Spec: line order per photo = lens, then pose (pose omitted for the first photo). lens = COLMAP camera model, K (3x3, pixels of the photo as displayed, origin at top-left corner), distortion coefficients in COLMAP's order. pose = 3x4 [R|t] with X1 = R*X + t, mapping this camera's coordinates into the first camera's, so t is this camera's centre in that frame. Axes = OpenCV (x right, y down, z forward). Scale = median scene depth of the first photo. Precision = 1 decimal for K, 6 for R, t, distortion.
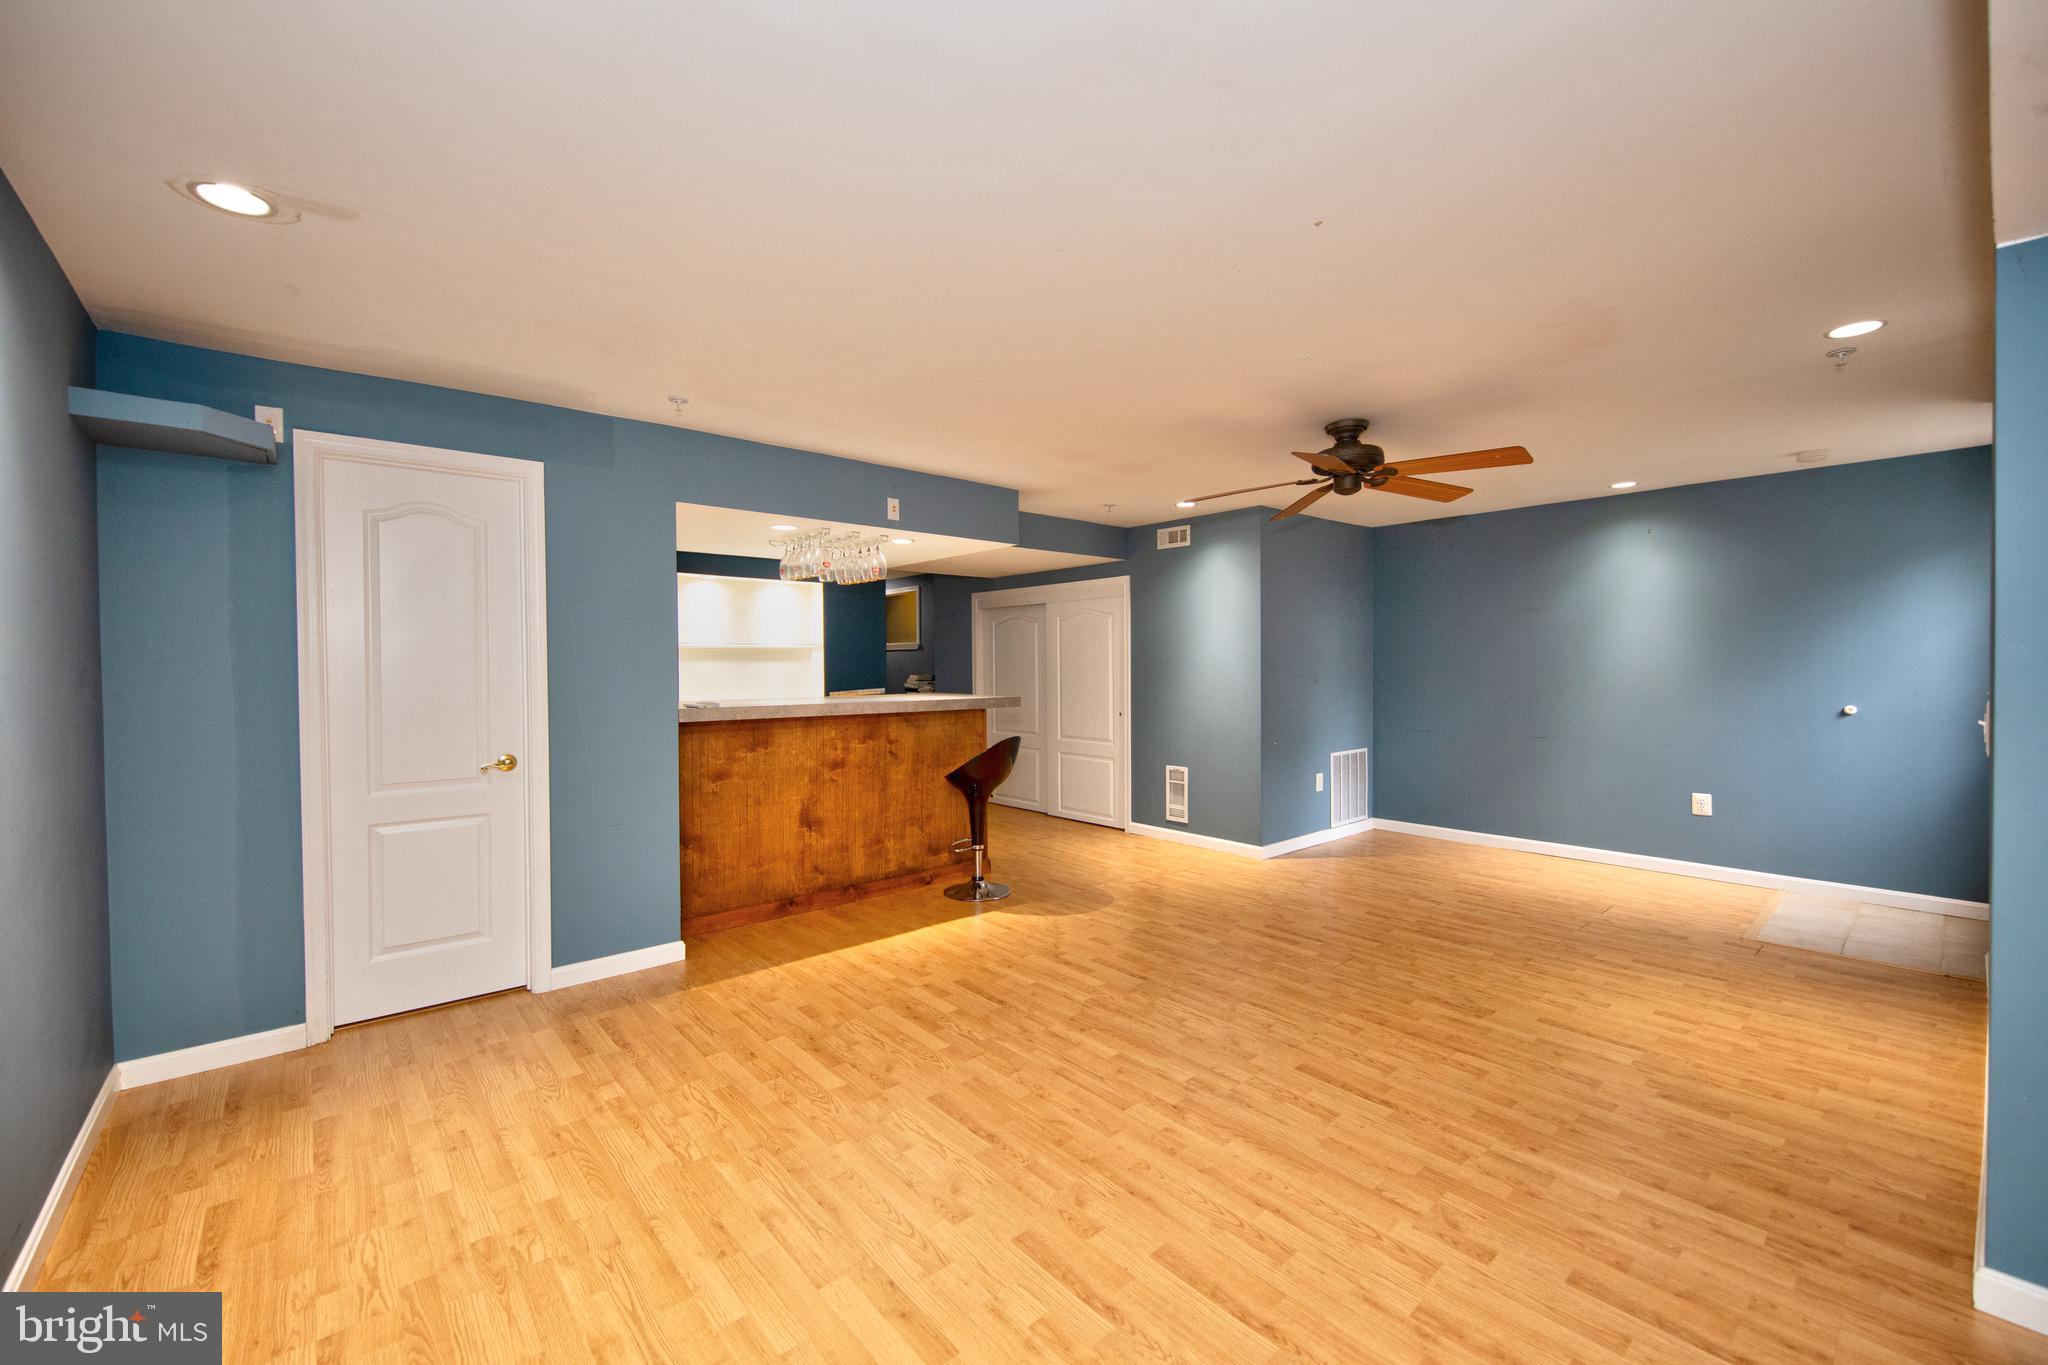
lens RADIAL K [[829.7, 0, 1014.0], [0, 829.7, 676.6], [0, 0, 1]] dist [0.020231, -0.008577]
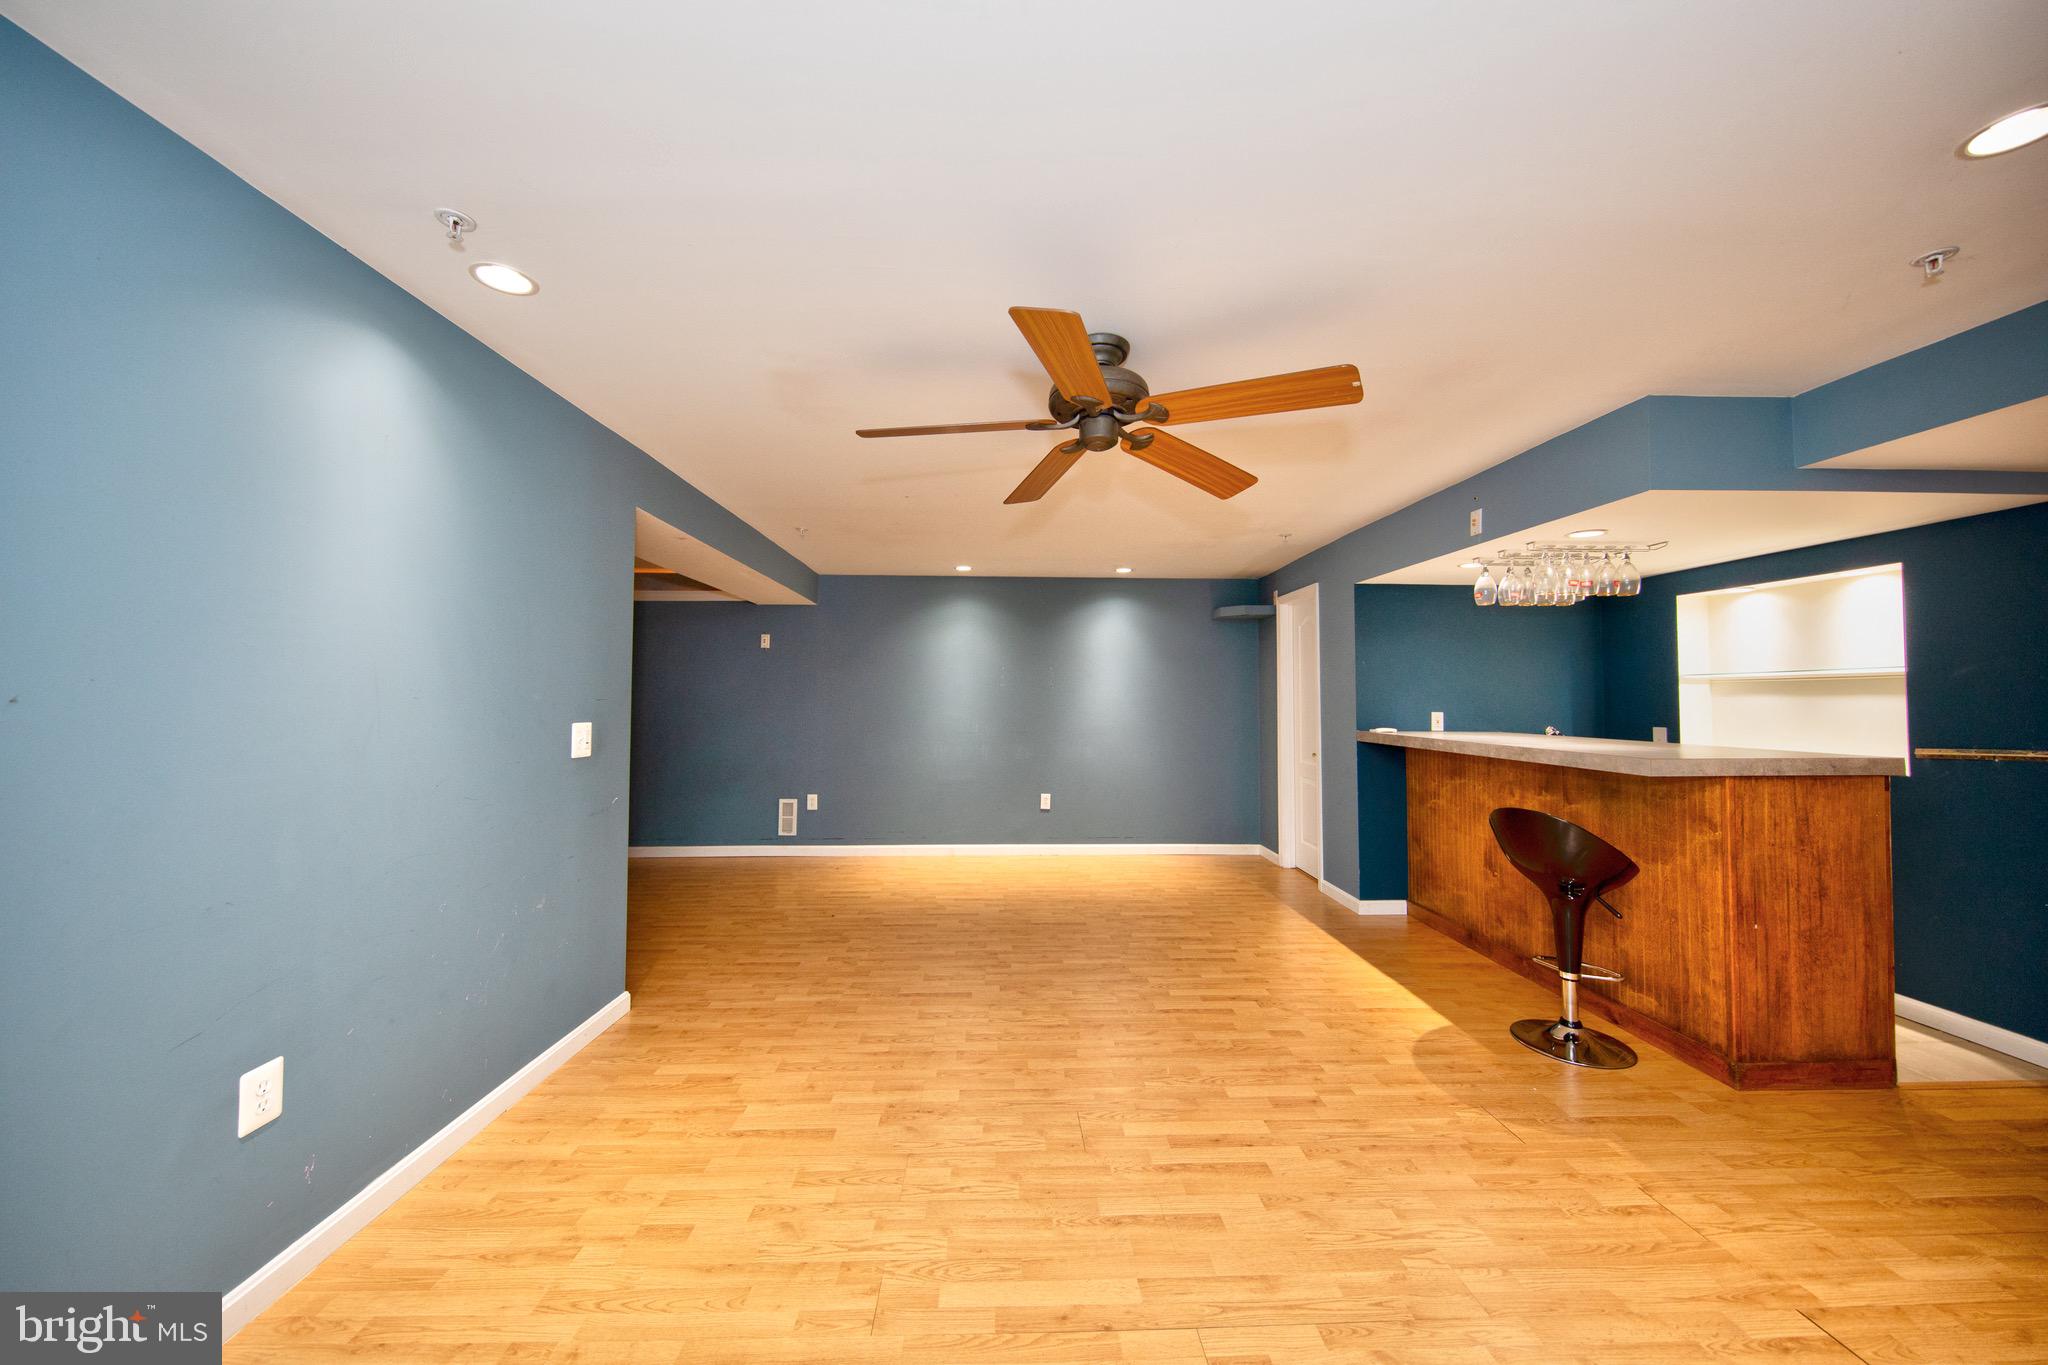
lens RADIAL K [[713.8, 0, 1015.4], [0, 713.8, 675.8], [0, 0, 1]] dist [0.011848, -0.006772]
pose [[-0.633206, -0.022102, -0.773668, 0.887093], [-0.010937, 0.999748, -0.019610, -0.023824], [0.773906, -0.003955, -0.633288, 1.316338]]
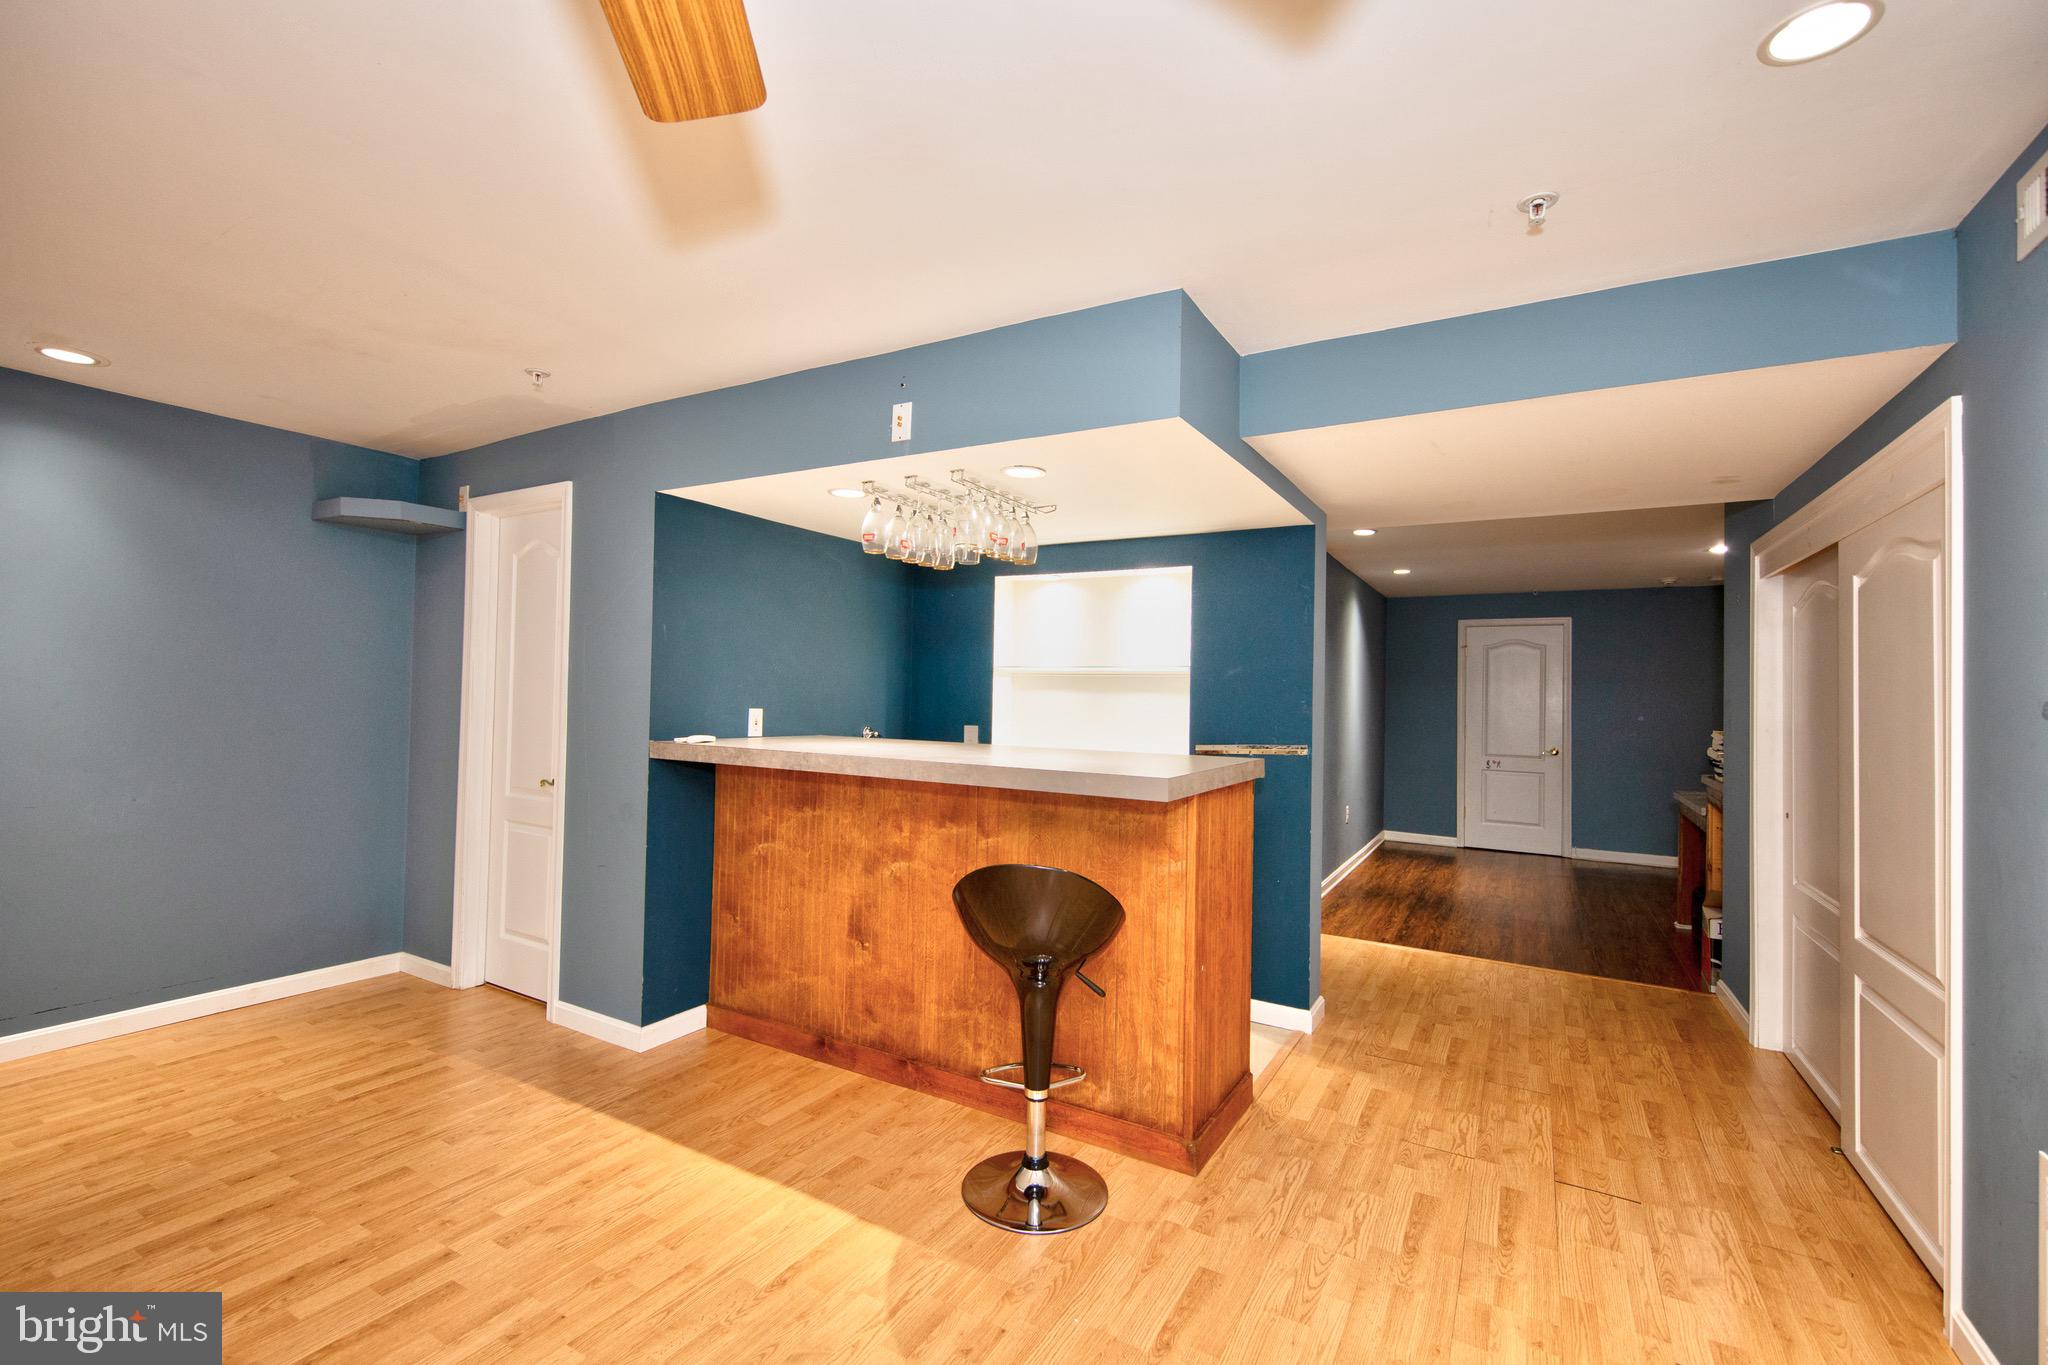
lens RADIAL K [[884.2, 0, 1016.8], [0, 884.2, 678.3], [0, 0, 1]] dist [0.016962, -0.006685]
pose [[0.325886, -0.006753, -0.945385, 0.544005], [-0.036151, 0.999154, -0.019598, -0.019258], [0.944718, 0.040563, 0.325366, 1.055467]]
